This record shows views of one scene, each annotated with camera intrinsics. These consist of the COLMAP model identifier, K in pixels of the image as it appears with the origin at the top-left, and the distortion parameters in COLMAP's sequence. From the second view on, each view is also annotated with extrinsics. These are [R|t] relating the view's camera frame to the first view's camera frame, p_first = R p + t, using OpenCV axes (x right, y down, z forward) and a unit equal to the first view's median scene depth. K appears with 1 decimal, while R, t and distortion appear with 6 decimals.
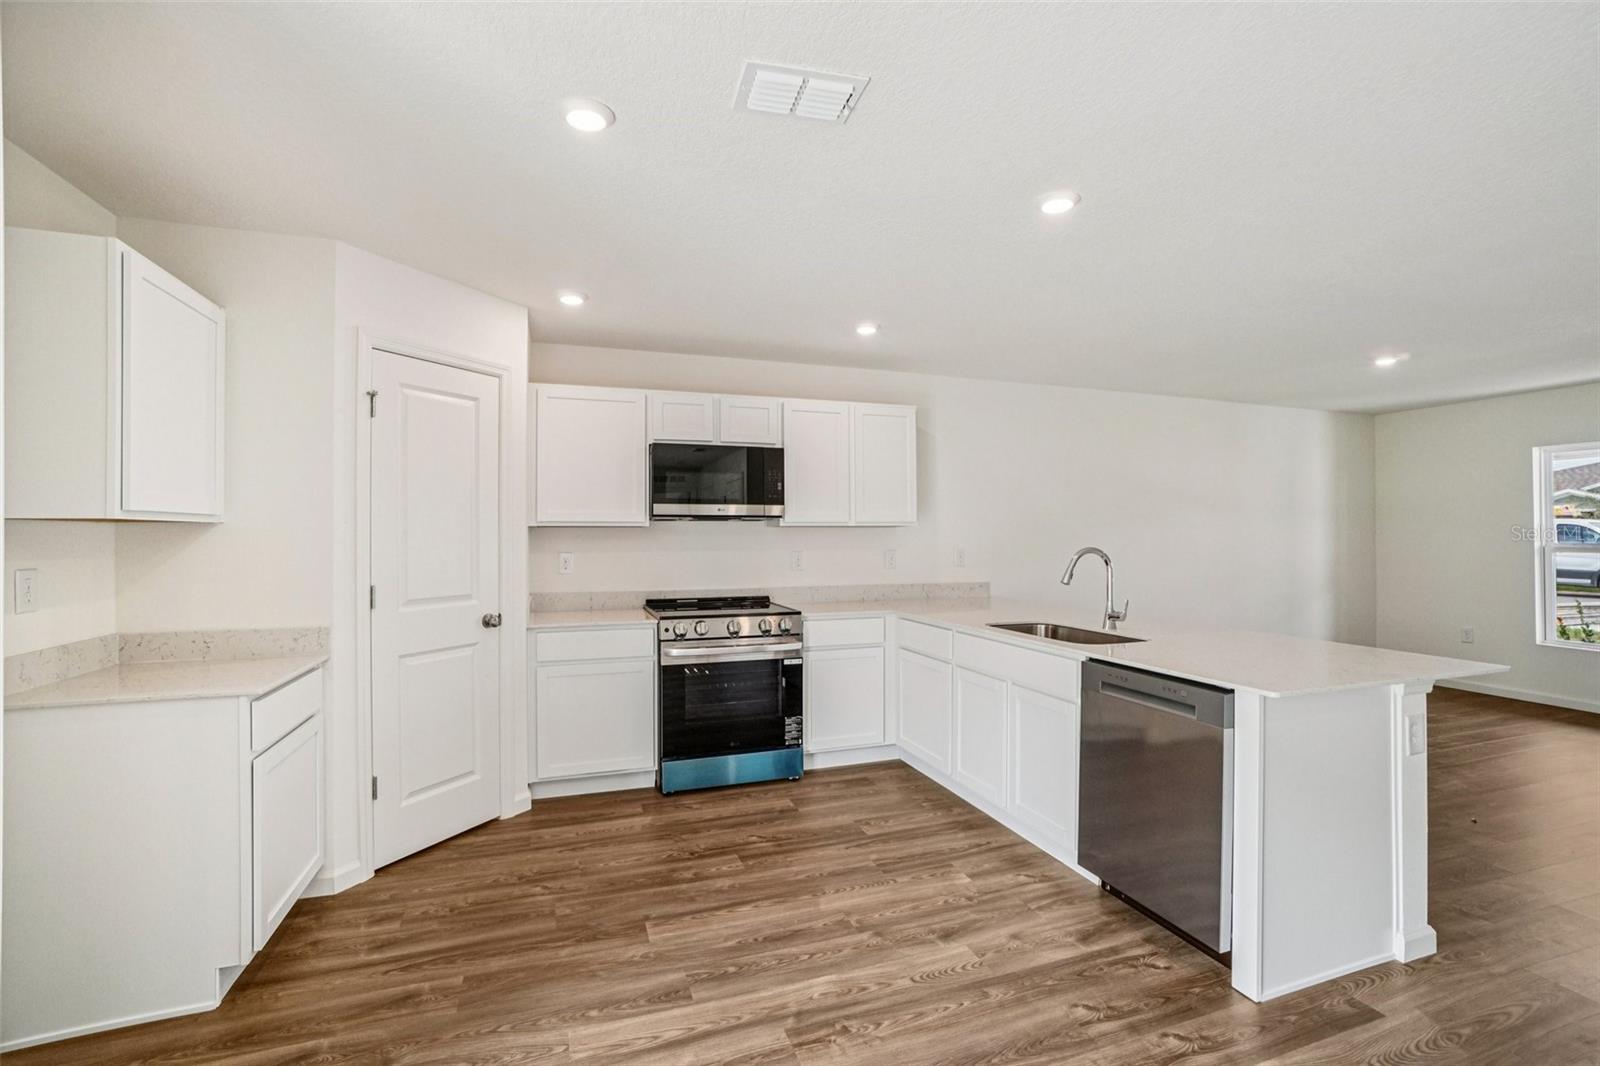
lens RADIAL K [[708.5, 0, 797.4], [0, 708.5, 528.5], [0, 0, 1]] dist [-0.039983, 0.007386]
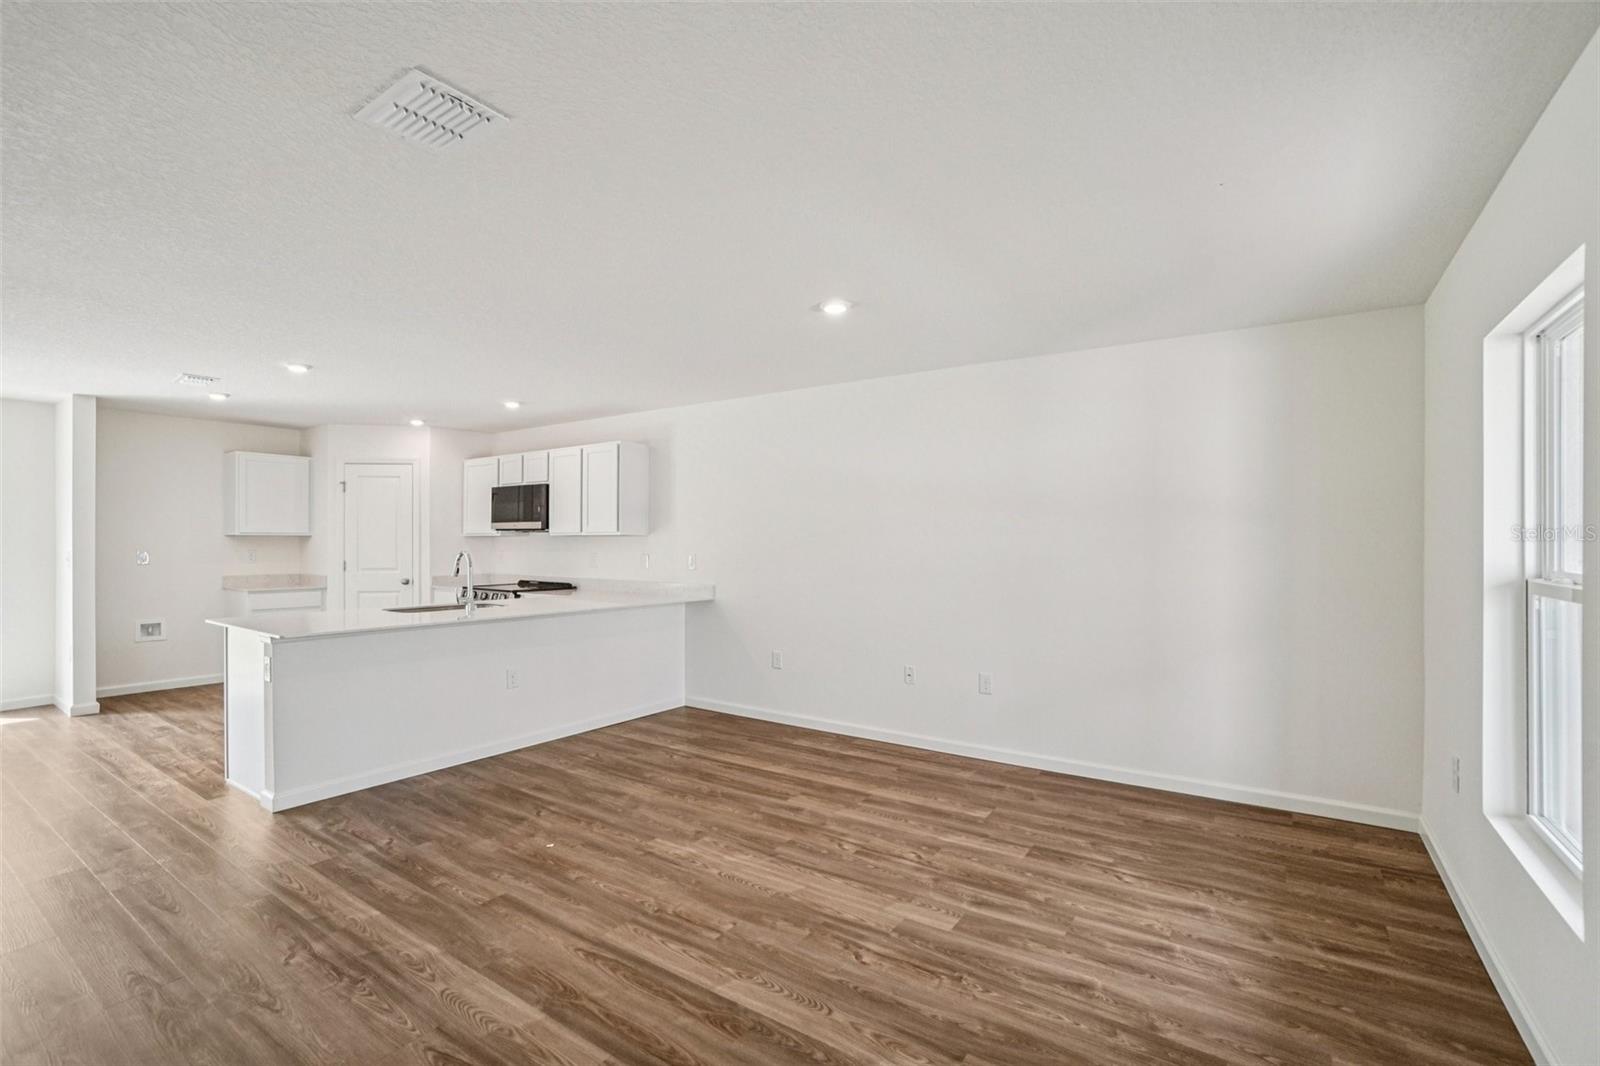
lens RADIAL K [[708.5, 0, 771.1], [0, 708.5, 541.1], [0, 0, 1]] dist [-0.039983, 0.007386]
pose [[0.588194, 0.004245, -0.808709, 1.877188], [-0.000113, 0.999987, 0.005166, -0.000899], [0.808720, -0.002947, 0.588187, 0.645161]]
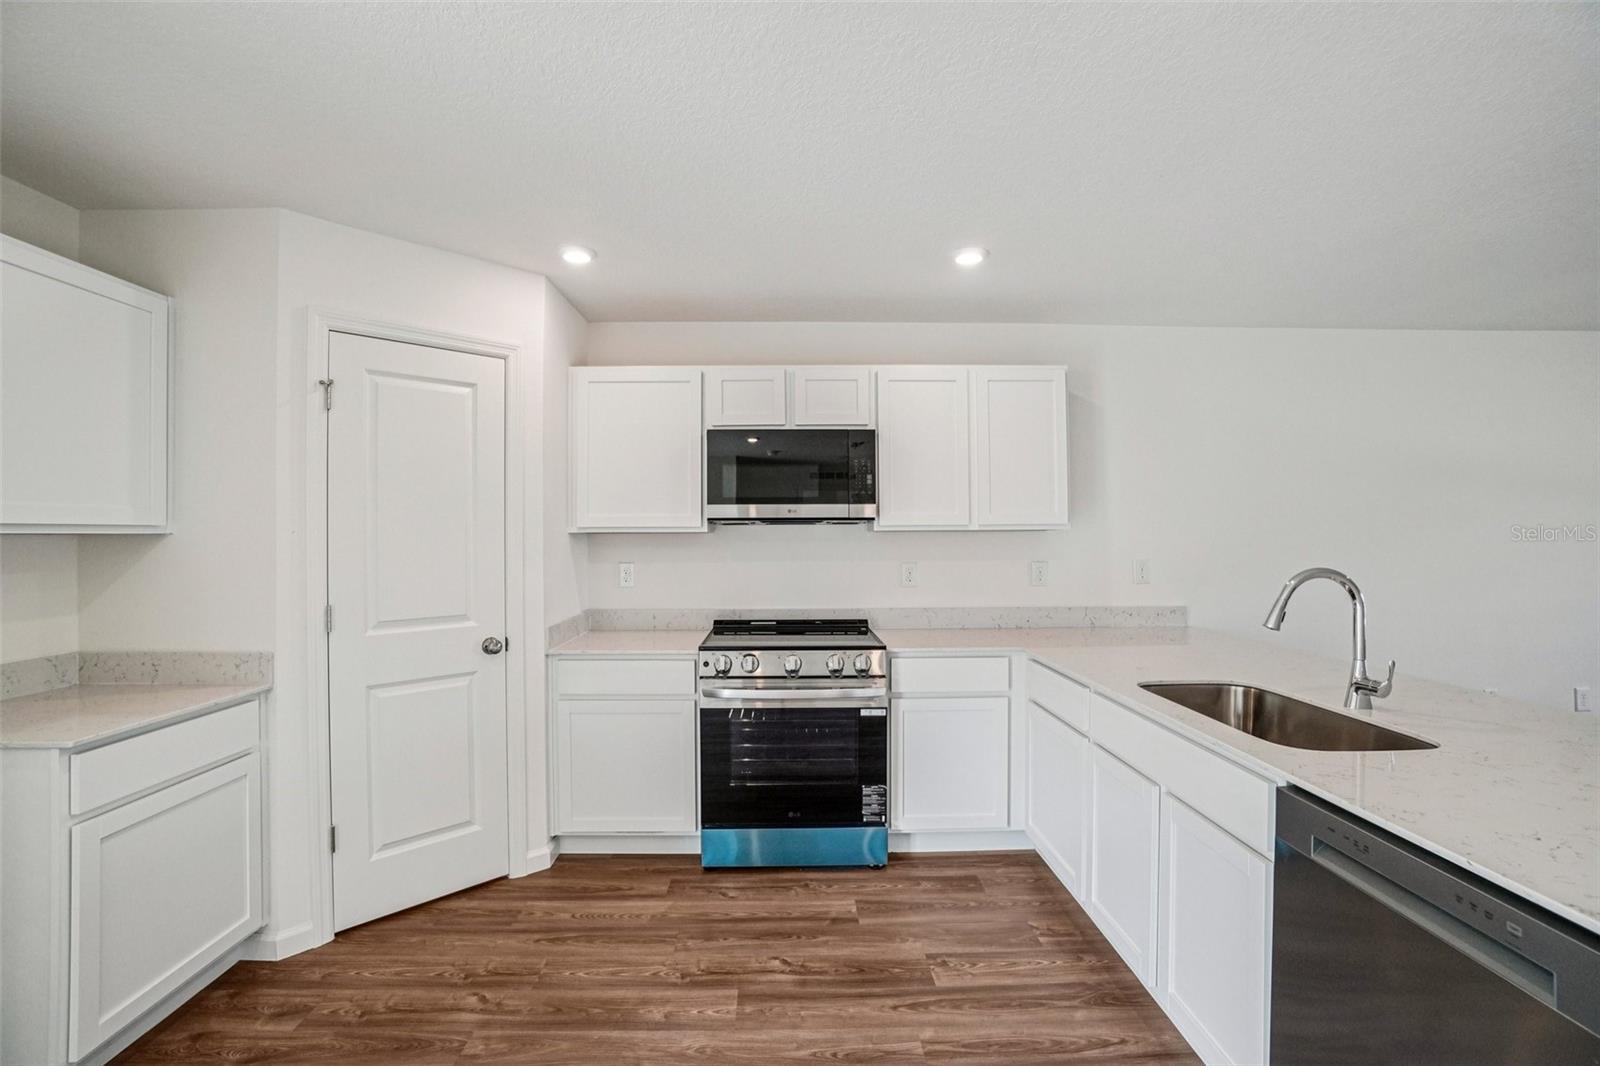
lens RADIAL K [[708.5, 0, 798.9], [0, 708.5, 529.4], [0, 0, 1]] dist [-0.039983, 0.007386]
pose [[0.951032, -0.004425, -0.309061, 0.175626], [0.005109, 0.999986, 0.001404, -0.008375], [0.309050, -0.002914, 0.951041, 0.302877]]
